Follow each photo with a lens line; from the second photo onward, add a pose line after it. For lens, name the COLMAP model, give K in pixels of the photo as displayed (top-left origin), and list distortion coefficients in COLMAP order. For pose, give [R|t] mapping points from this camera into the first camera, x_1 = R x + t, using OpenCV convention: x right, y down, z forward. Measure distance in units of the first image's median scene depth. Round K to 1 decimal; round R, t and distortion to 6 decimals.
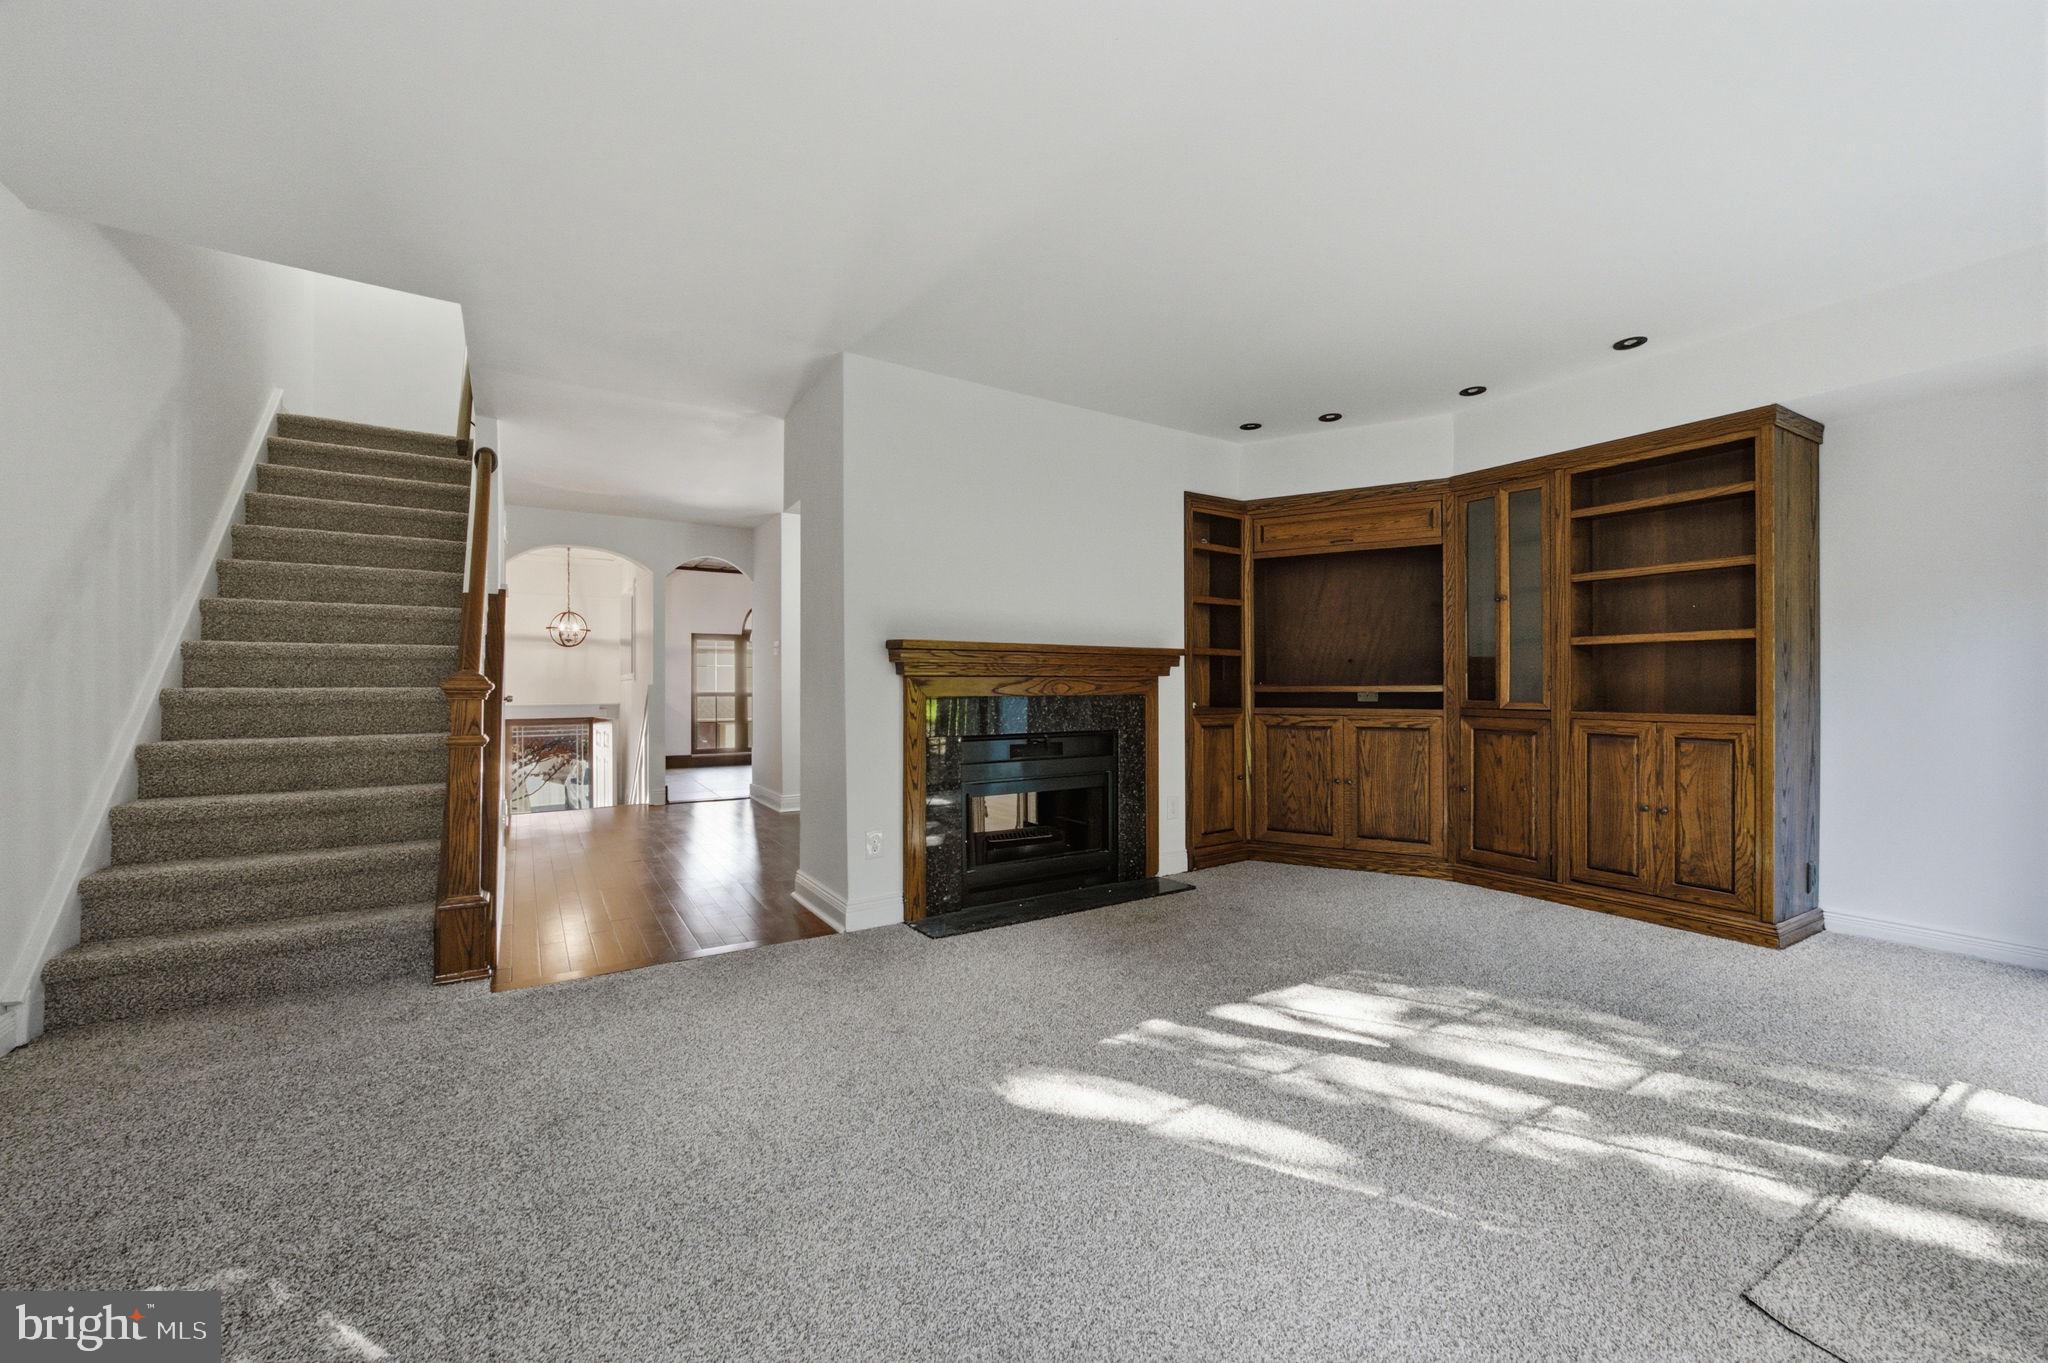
lens RADIAL K [[807.0, 0, 1027.4], [0, 807.0, 682.2], [0, 0, 1]] dist [0.000732, -0.000320]
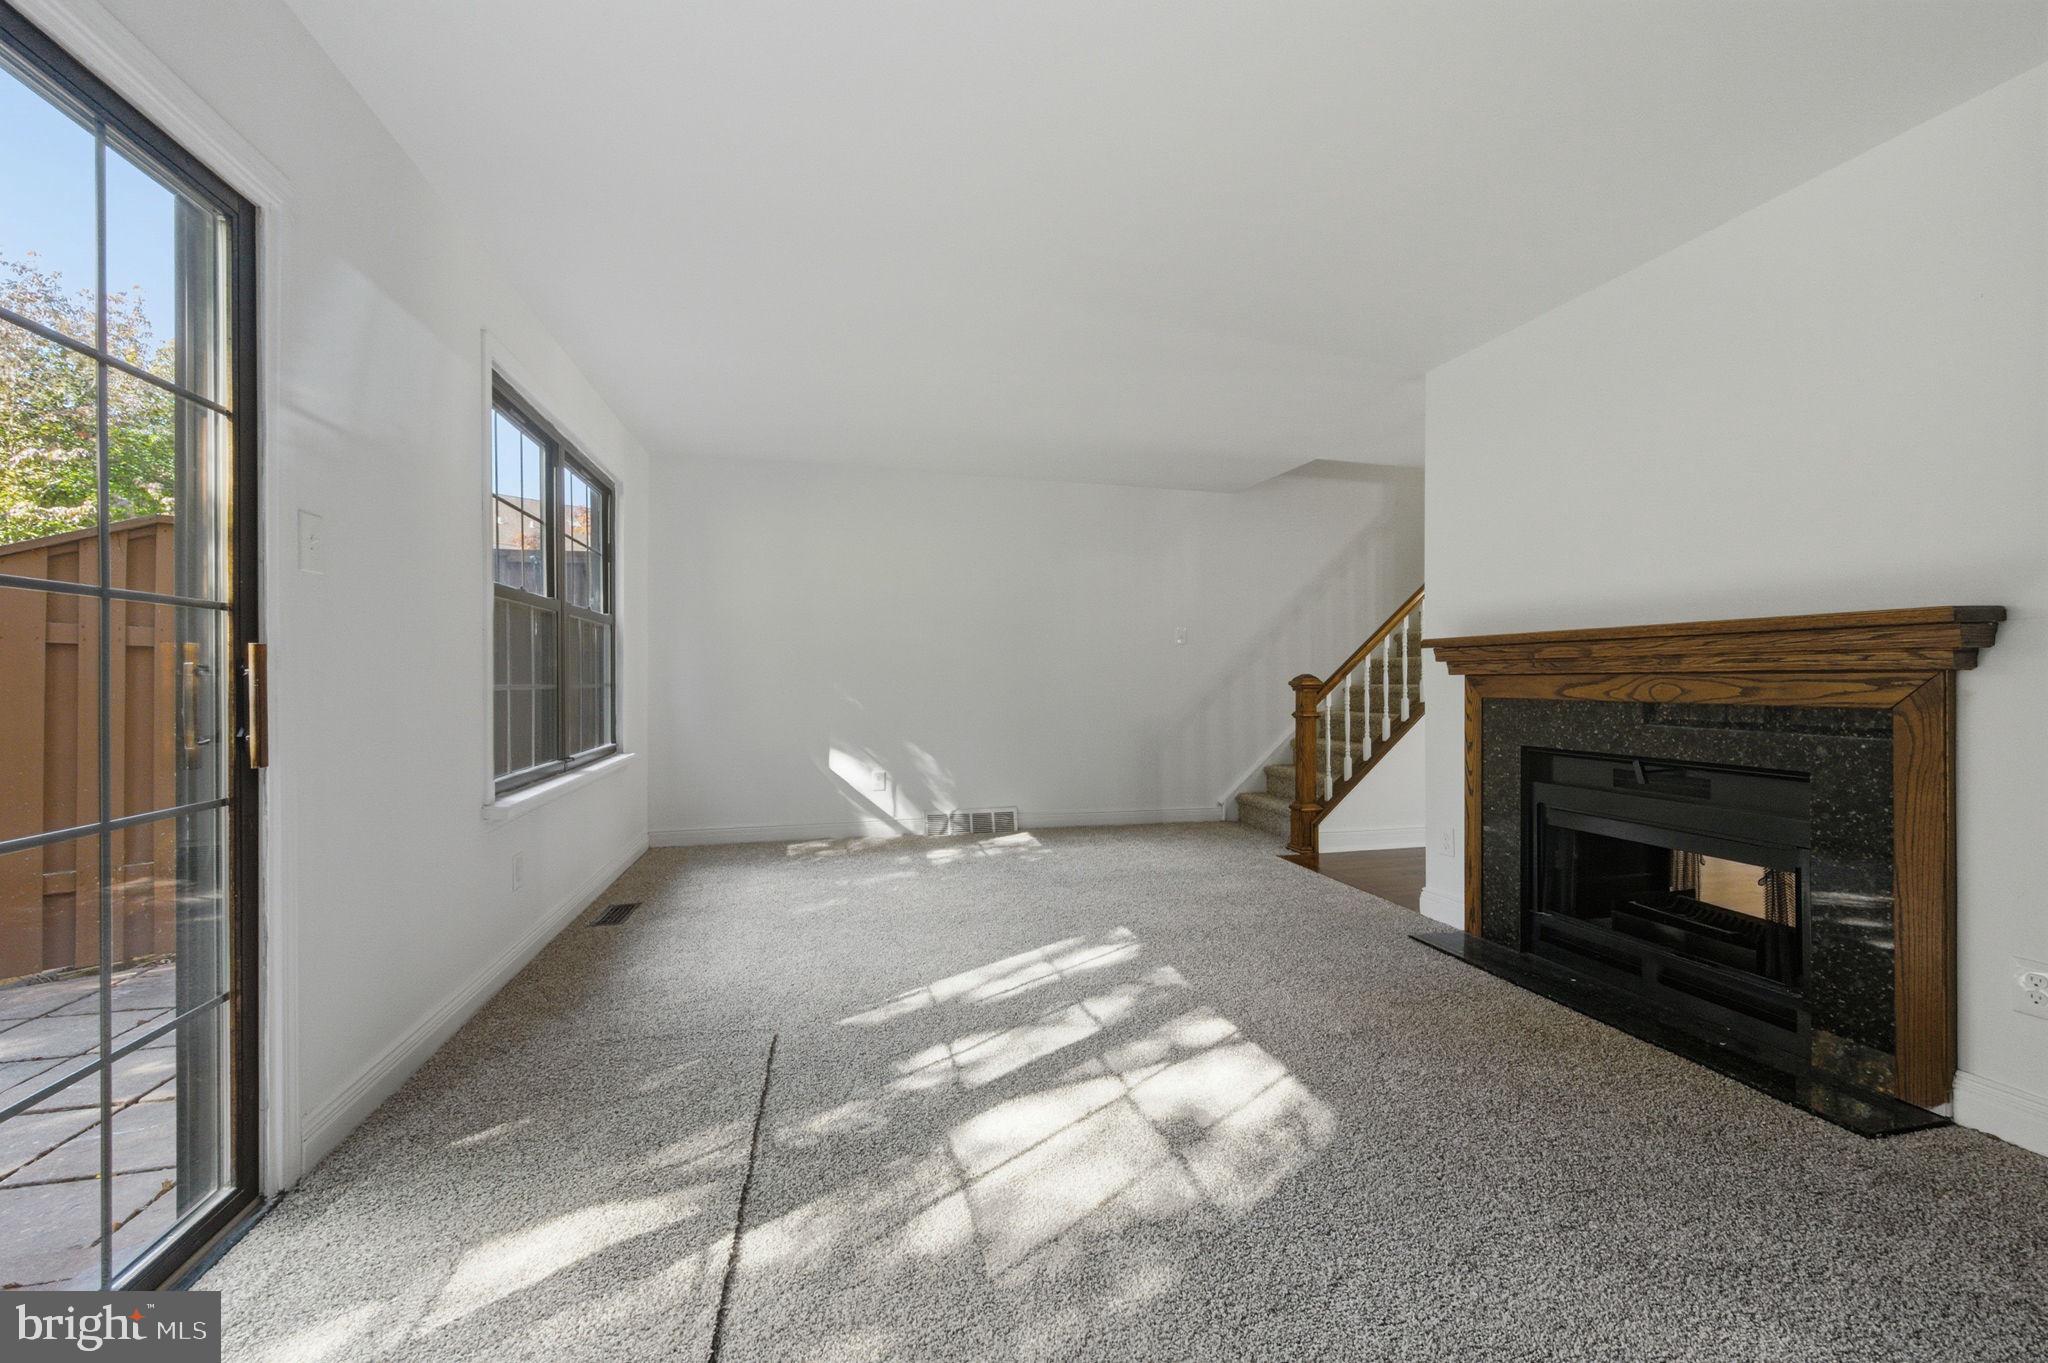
lens RADIAL K [[807.0, 0, 1039.1], [0, 807.0, 679.6], [0, 0, 1]] dist [0.000732, -0.000320]
pose [[-0.297885, -0.001965, -0.954600, 0.773402], [0.004608, 0.999983, -0.003496, -0.001852], [0.954591, -0.005440, -0.297871, 0.676774]]
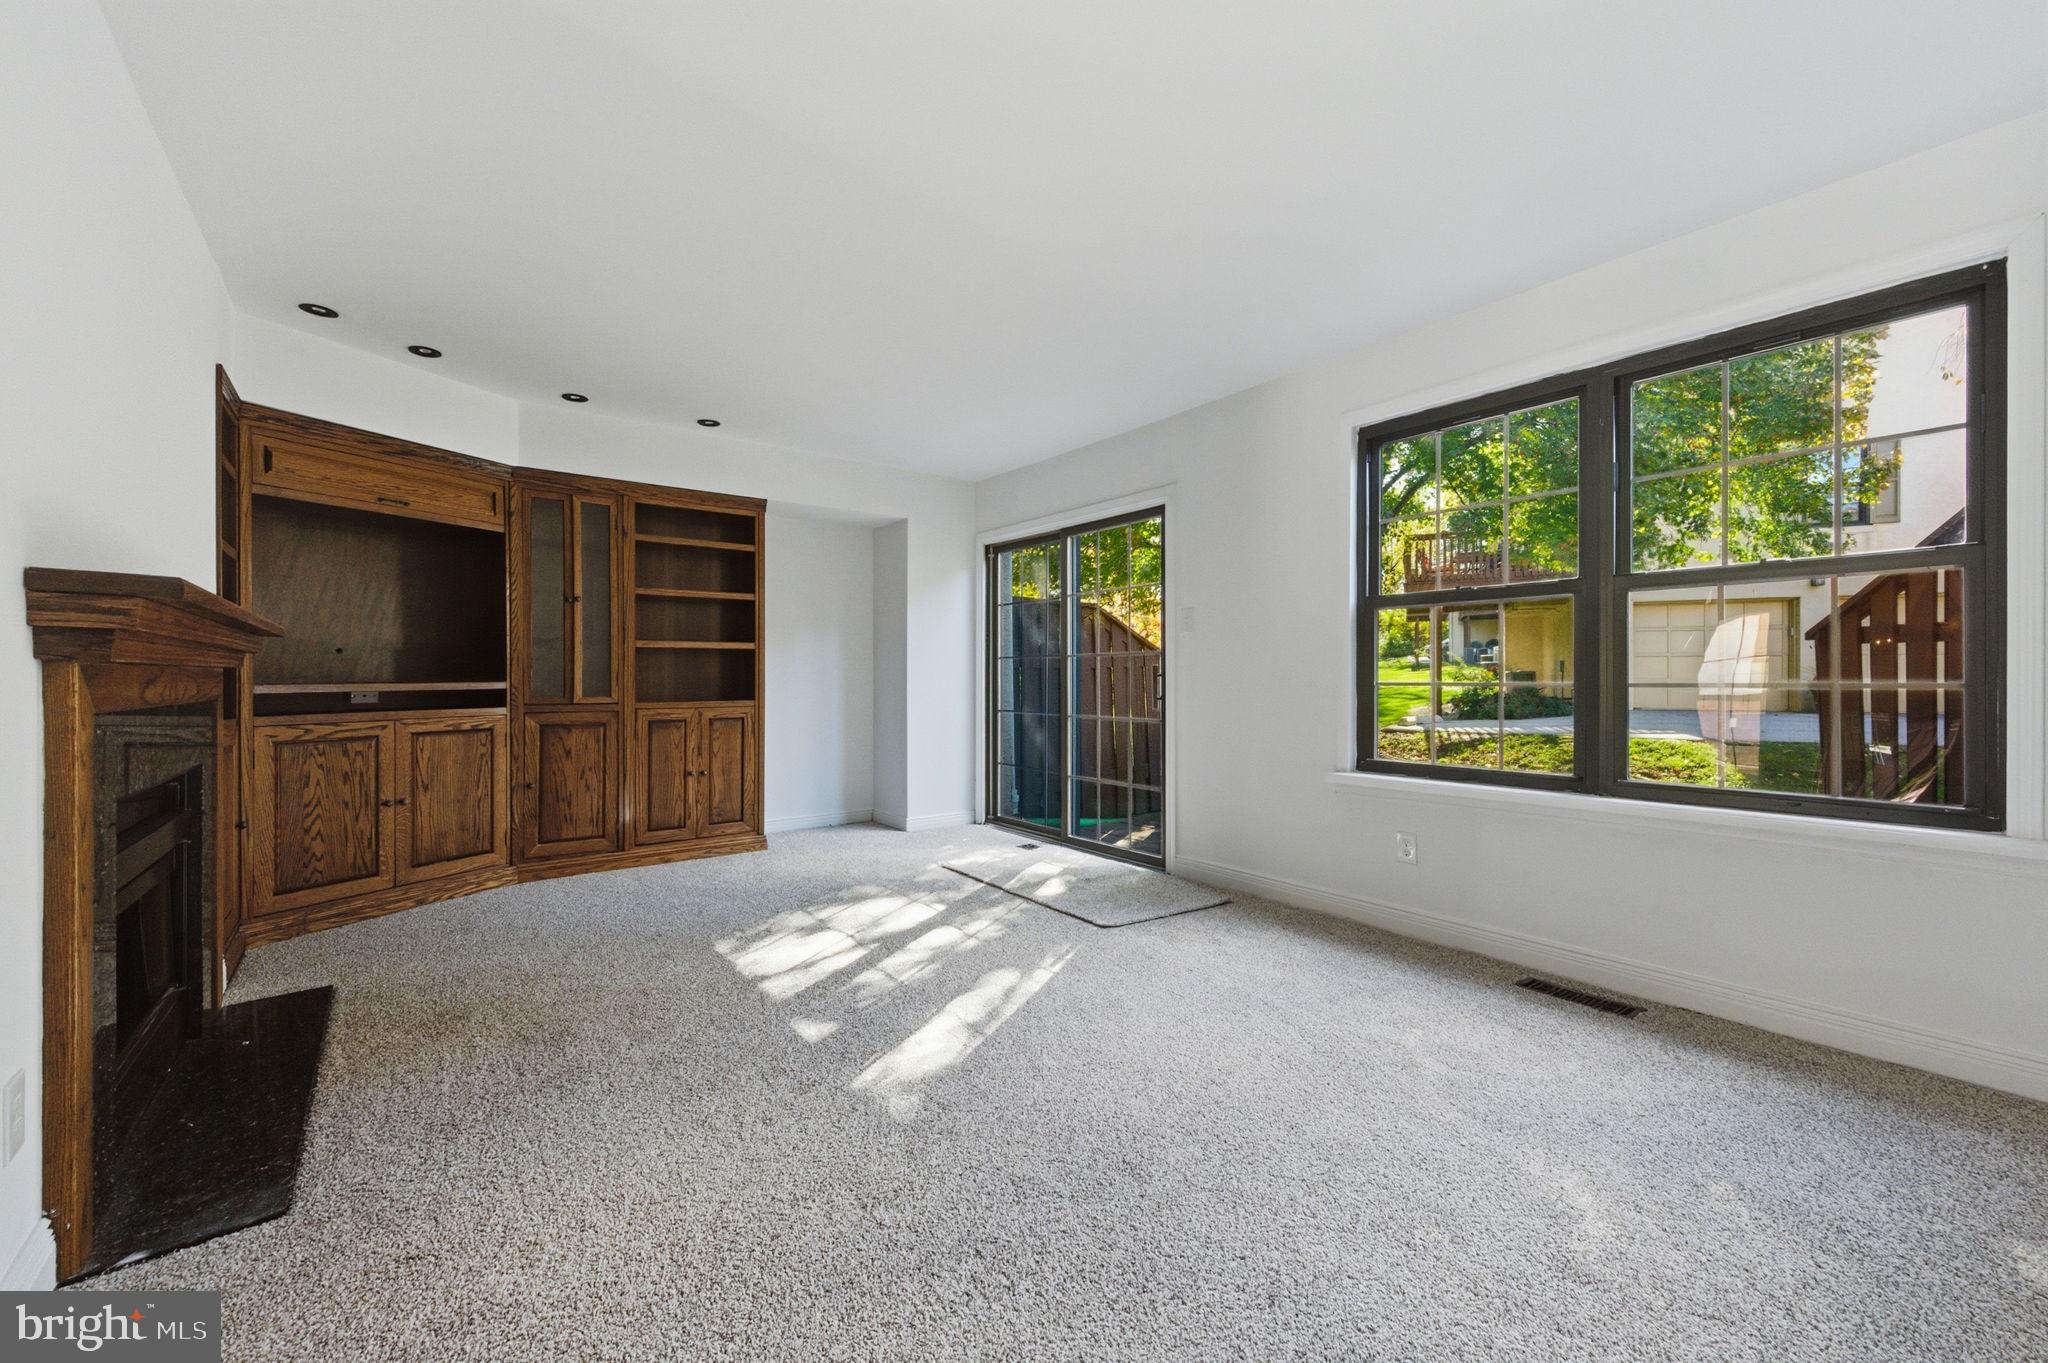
lens RADIAL K [[807.0, 0, 1058.3], [0, 807.0, 679.4], [0, 0, 1]] dist [0.000732, -0.000320]
pose [[-0.122387, -0.003285, 0.992477, -0.515499], [0.000129, 0.999994, 0.003326, -0.002071], [-0.992482, 0.000535, -0.122386, 0.472959]]
